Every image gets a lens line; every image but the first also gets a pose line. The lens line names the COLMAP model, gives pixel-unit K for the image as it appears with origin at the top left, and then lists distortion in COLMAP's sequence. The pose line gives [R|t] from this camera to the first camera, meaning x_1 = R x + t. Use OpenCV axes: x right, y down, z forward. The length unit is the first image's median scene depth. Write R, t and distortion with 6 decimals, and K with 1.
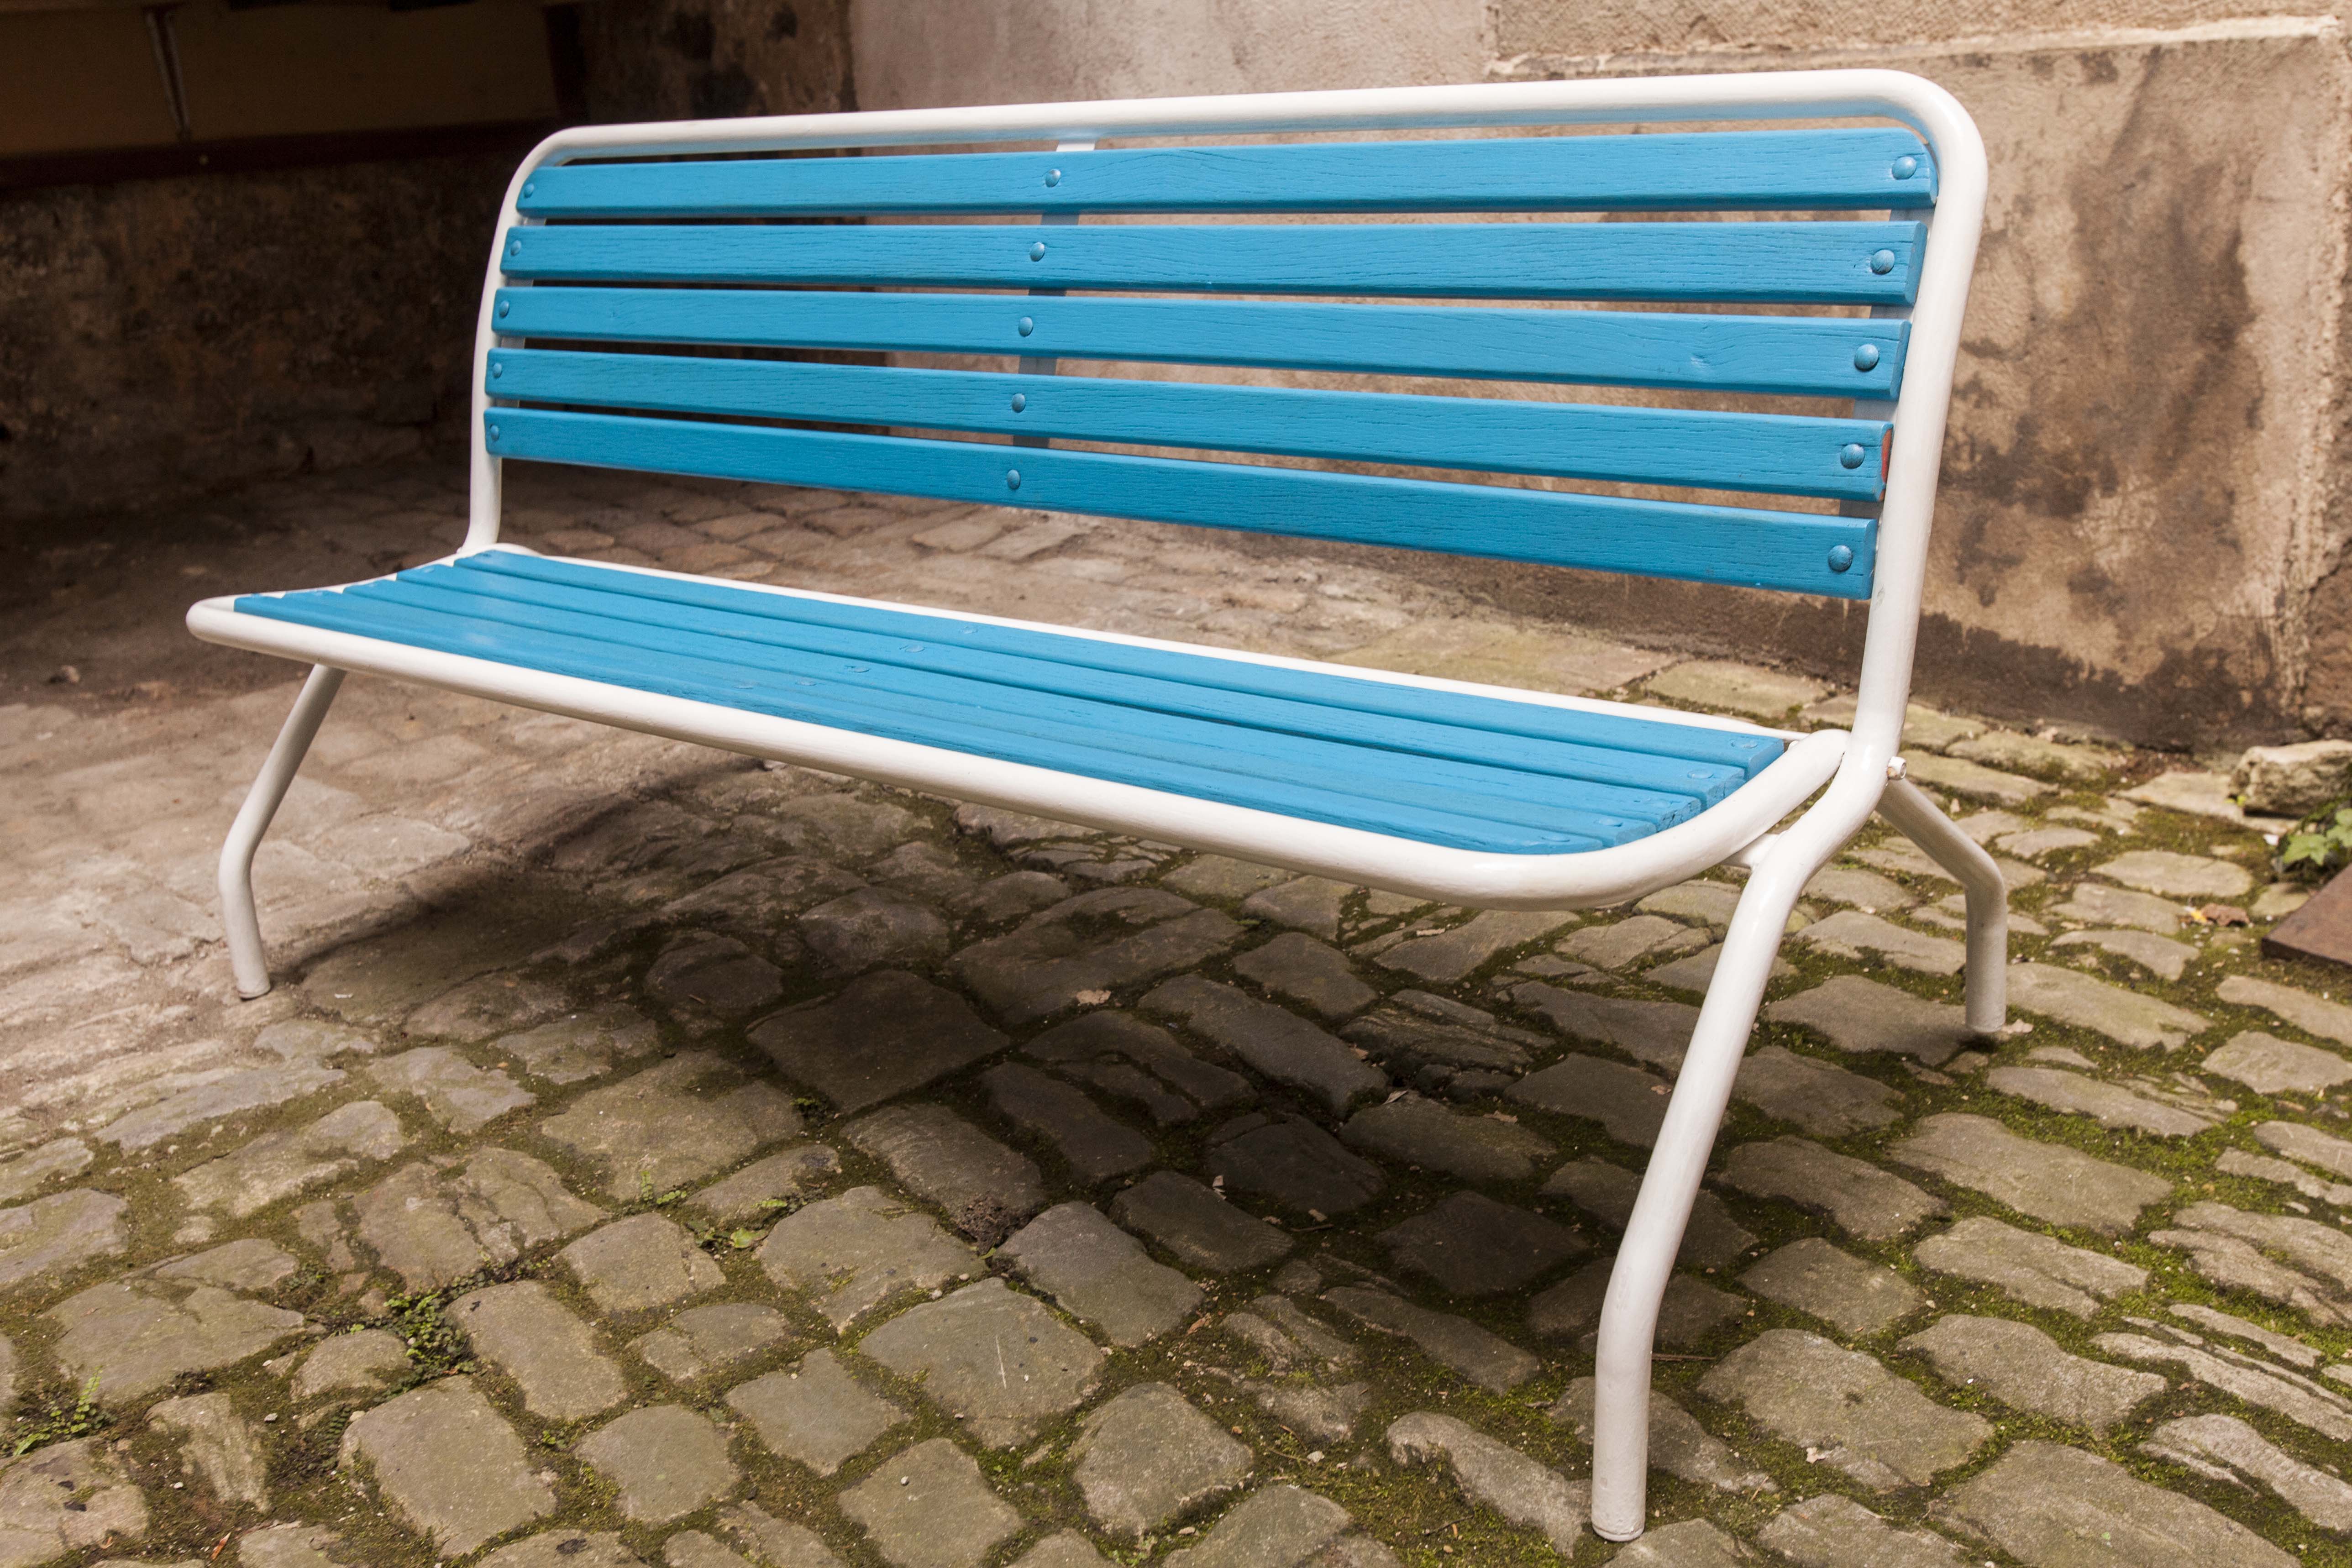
lens RADIAL K [[2226.0, 0, 1236.2], [0, 2226.0, 754.9], [0, 0, 1]] dist [0.002259, 0.003814]
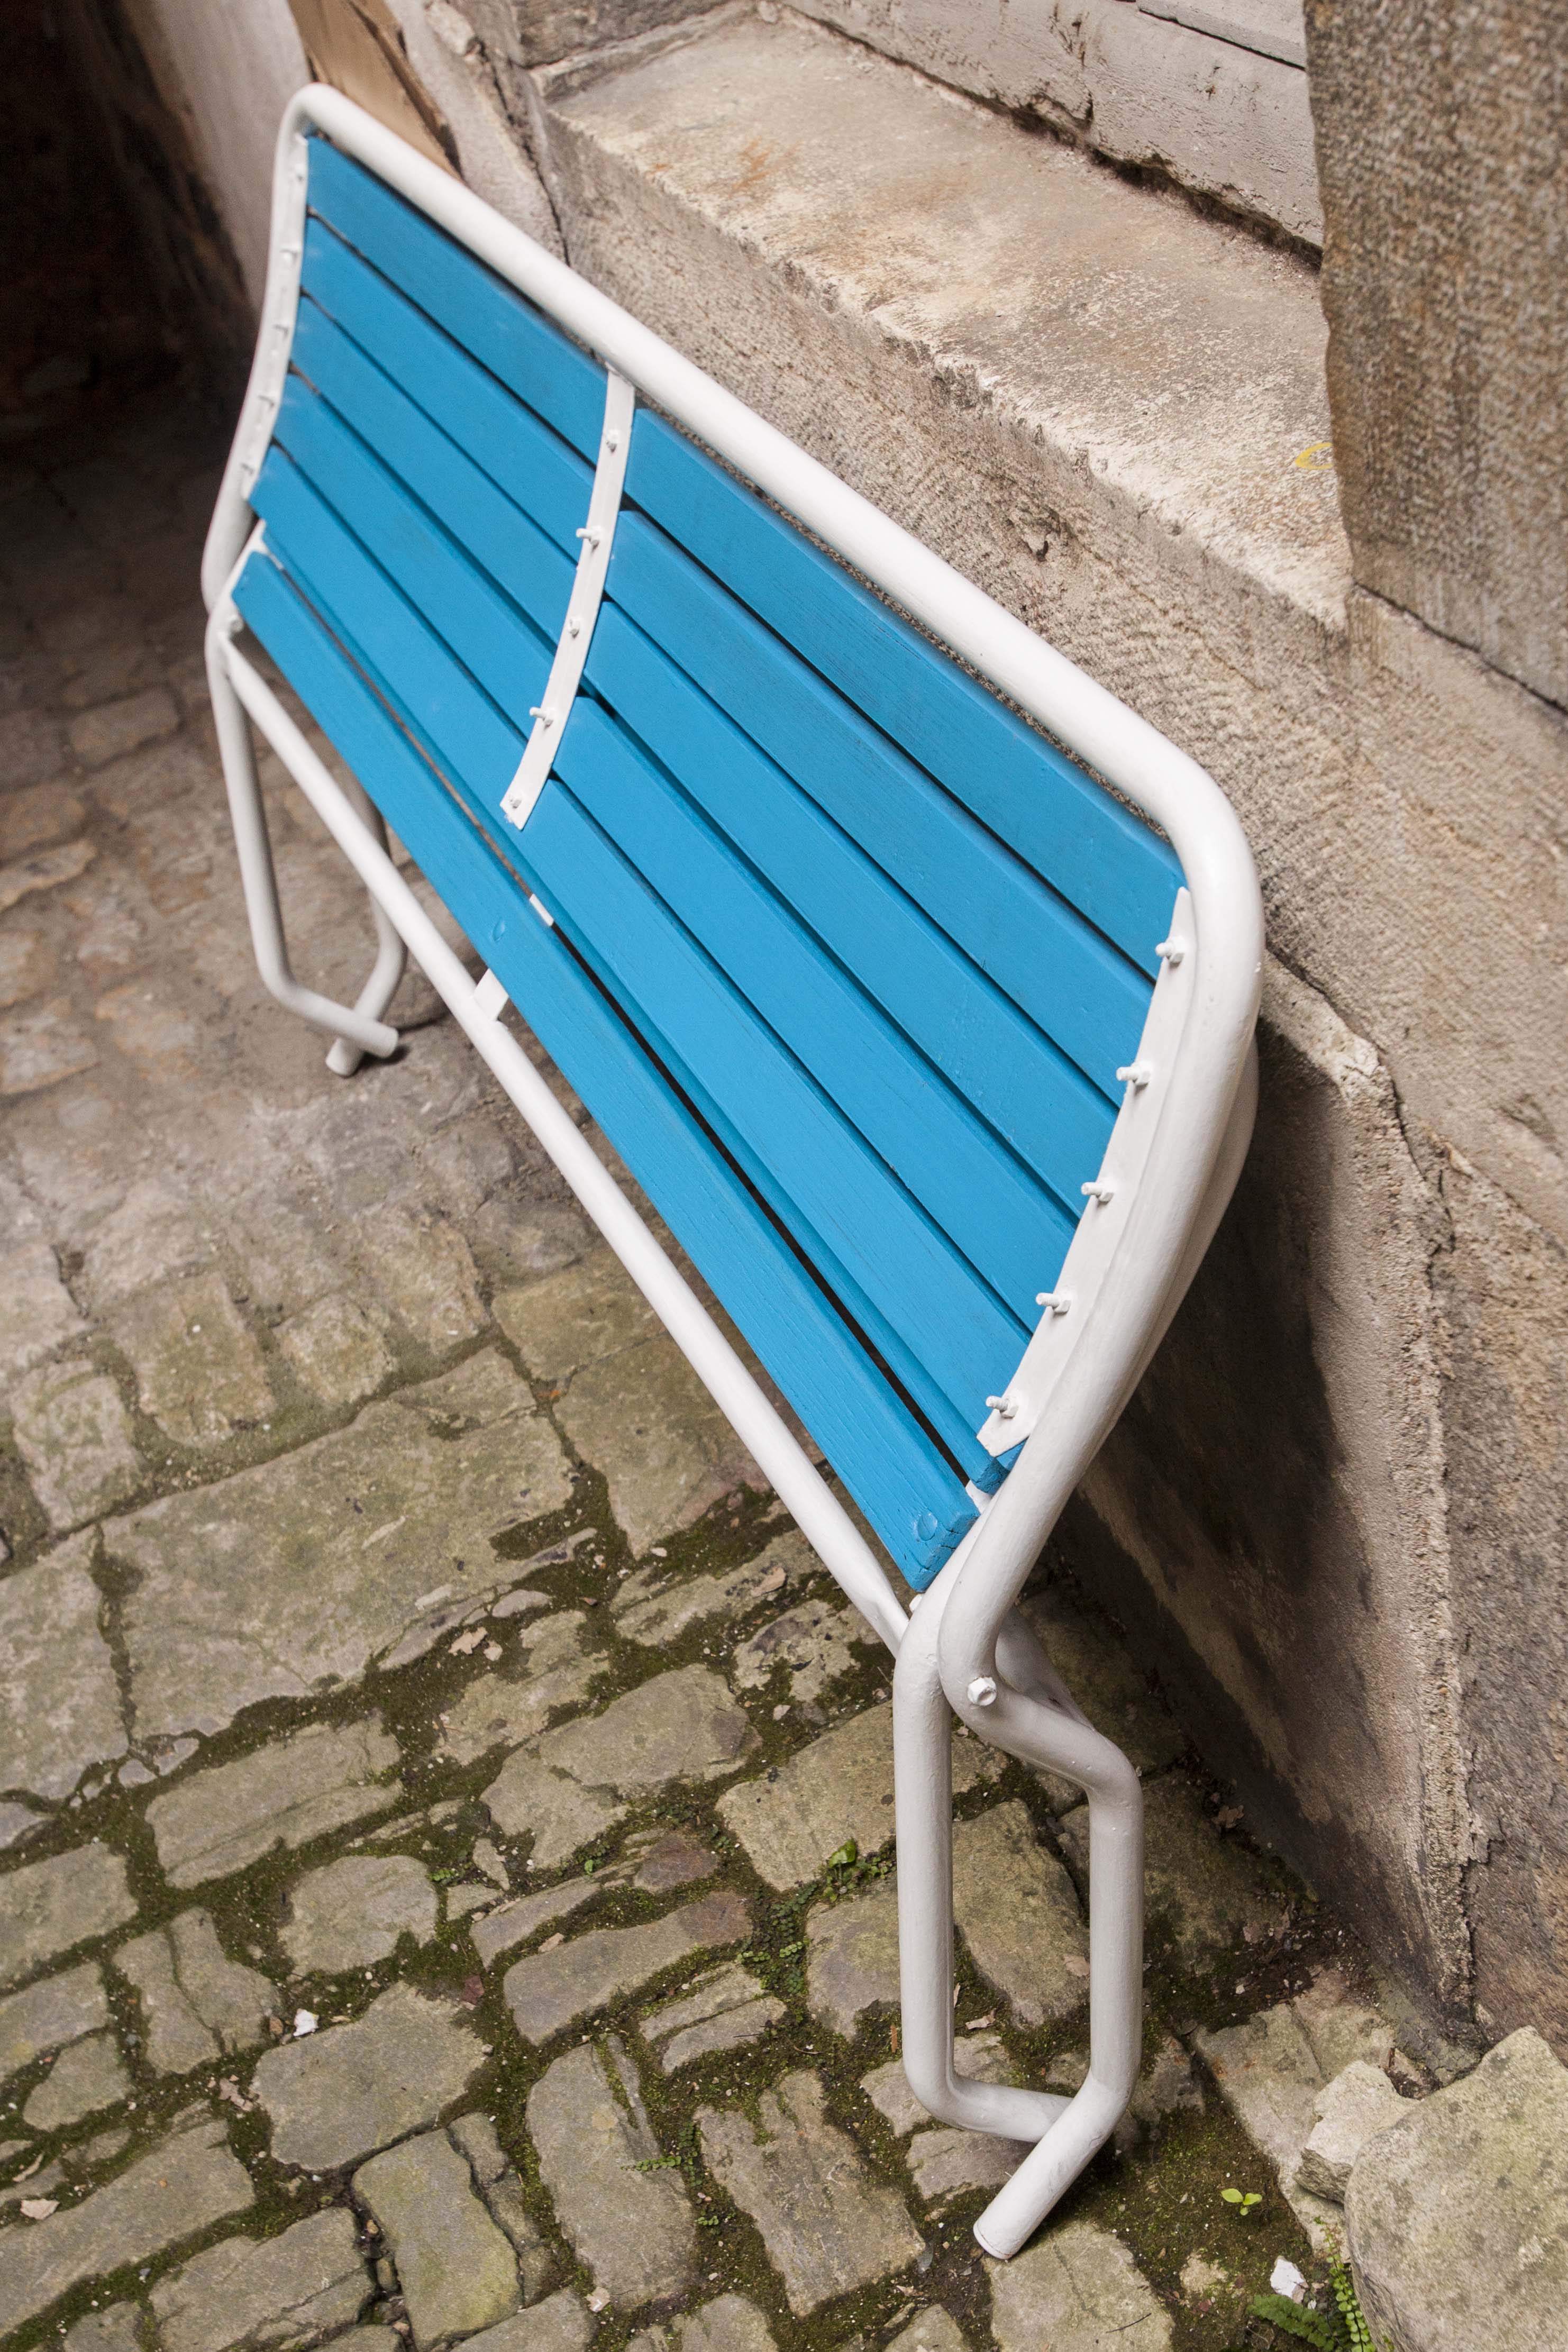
lens RADIAL K [[2734.8, 0, 923.1], [0, 2734.8, 1416.3], [0, 0, 1]] dist [0.001136, -0.004593]
pose [[0.943845, 0.115174, -0.309665, 0.667825], [0.035445, 0.896563, 0.441495, -0.589576], [0.328483, -0.427679, 0.842134, 0.500610]]
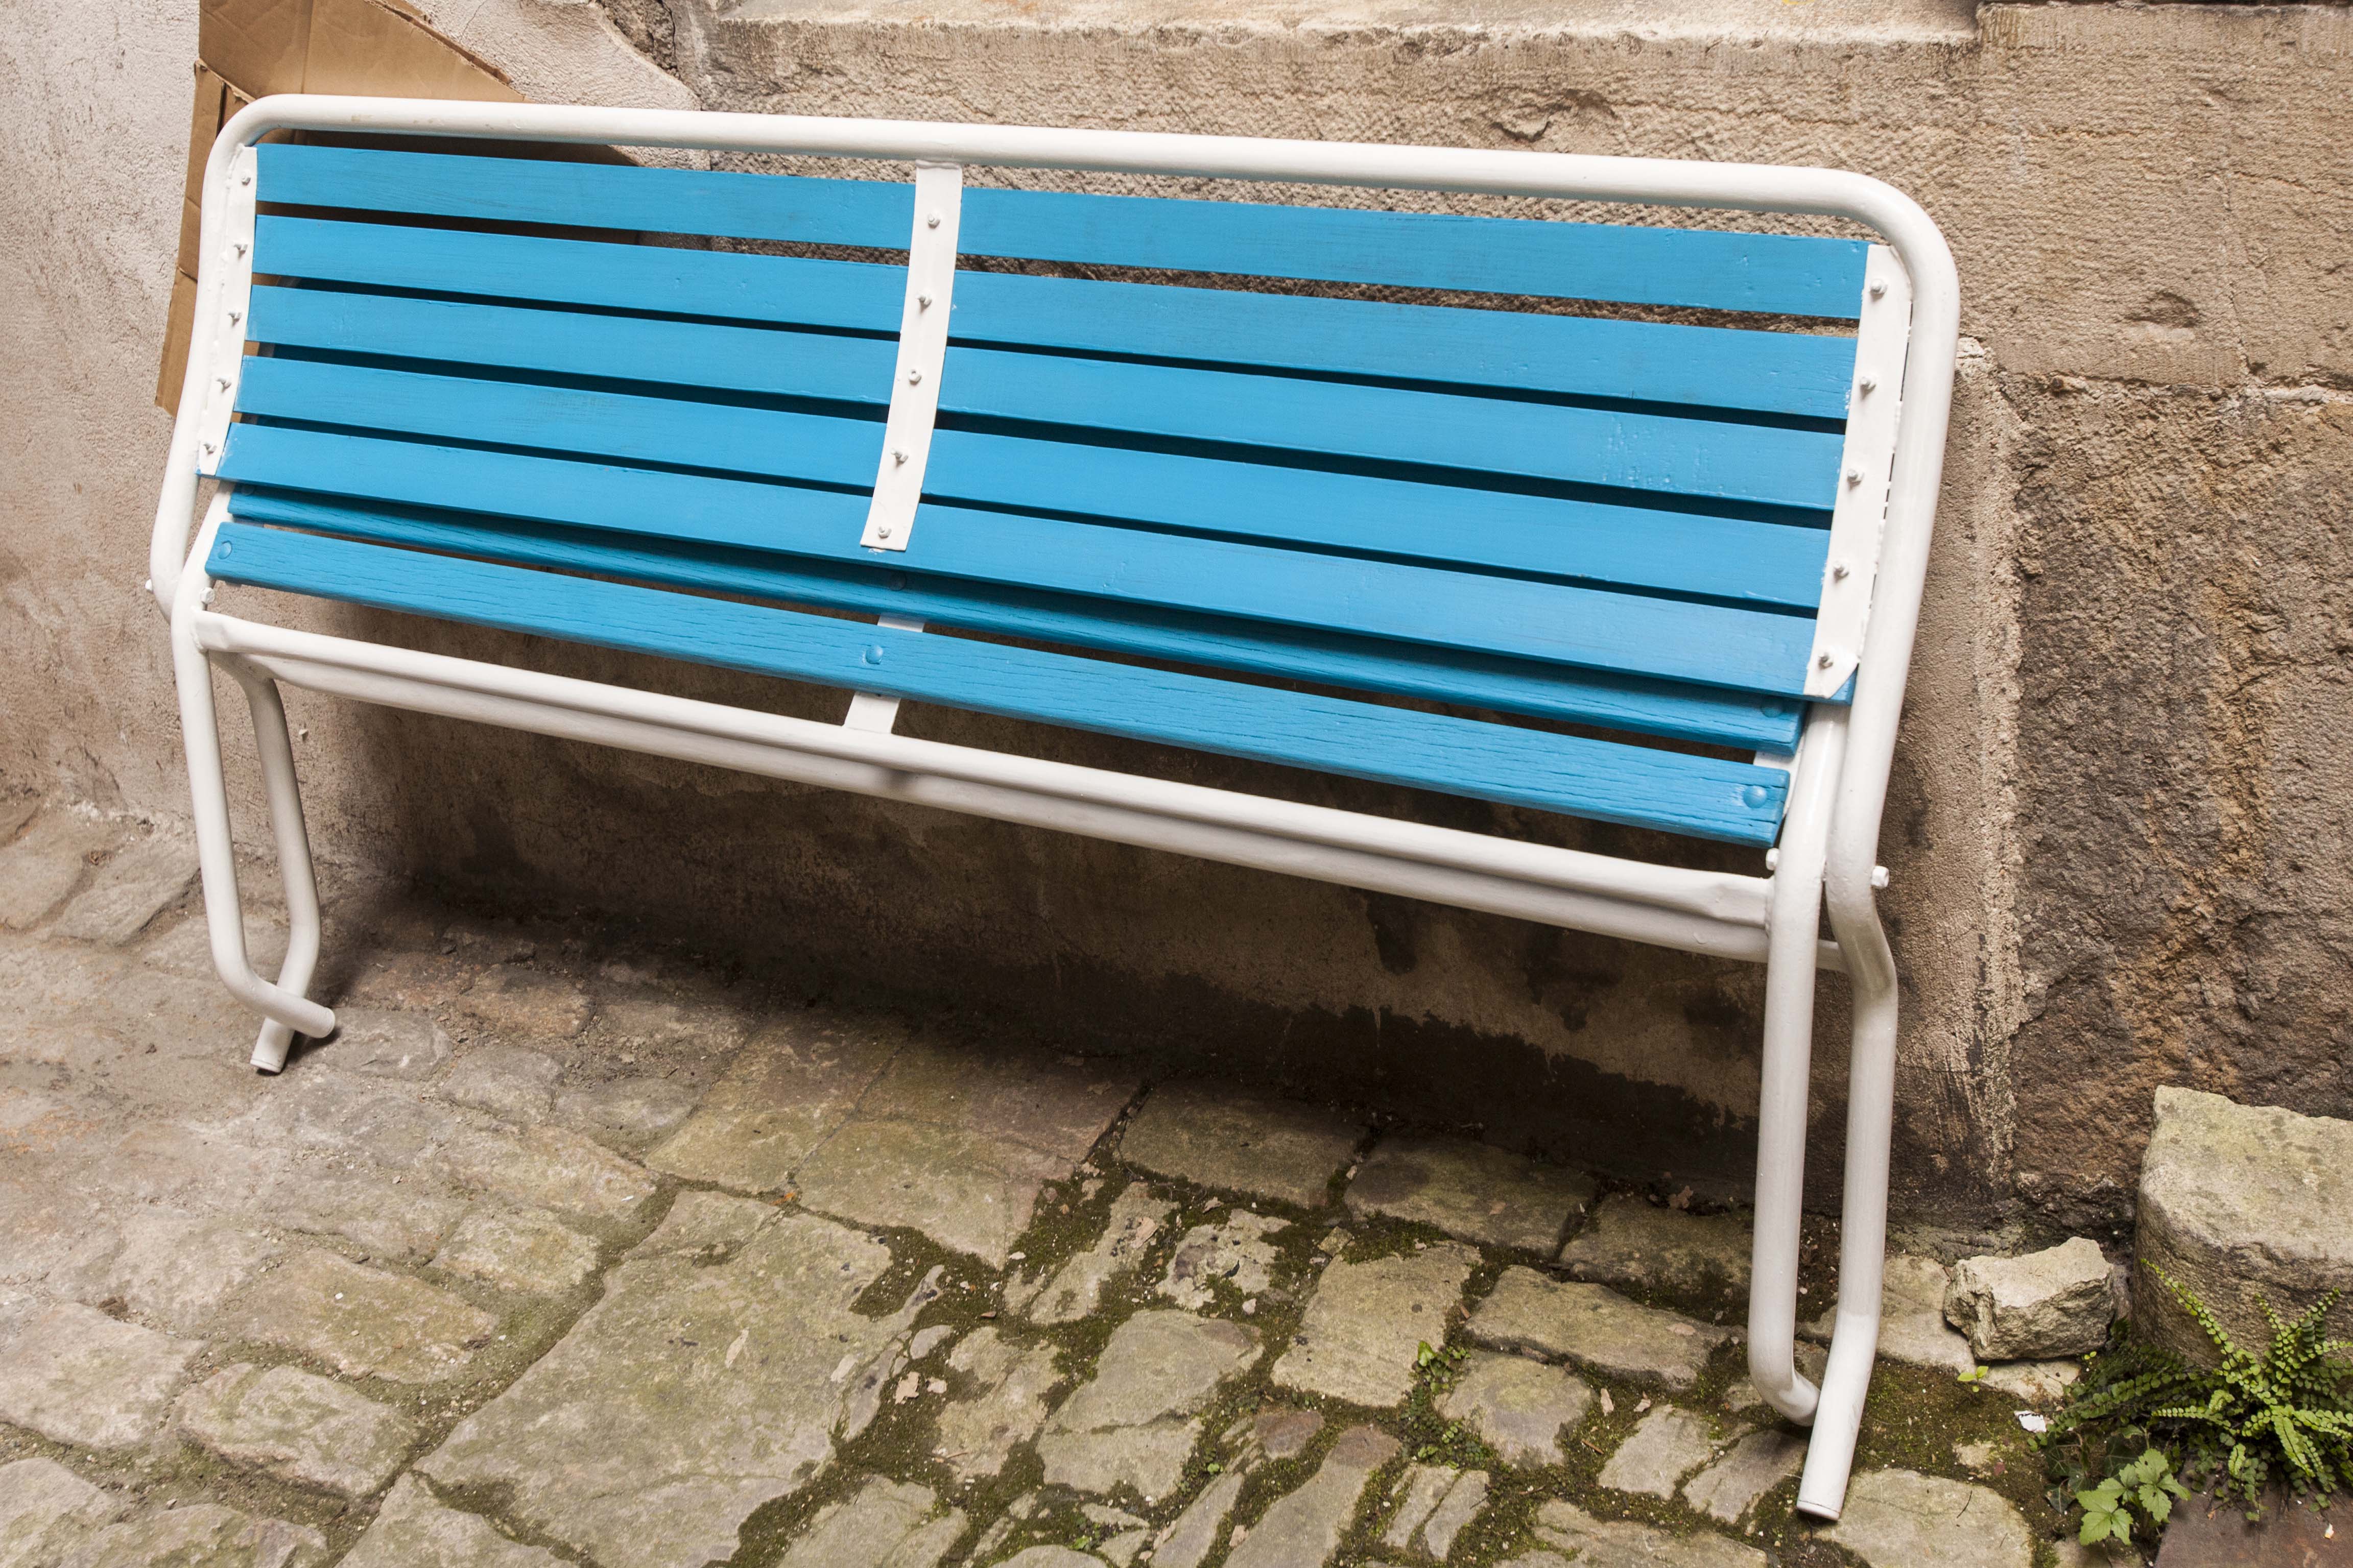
lens RADIAL K [[2735.5, 0, 1169.8], [0, 2735.5, 658.9], [0, 0, 1]] dist [0.001136, -0.004593]
pose [[0.946567, -0.199027, 0.253769, 0.013316], [0.164789, 0.974870, 0.149907, -0.456809], [-0.277227, -0.100079, 0.955578, 0.264269]]
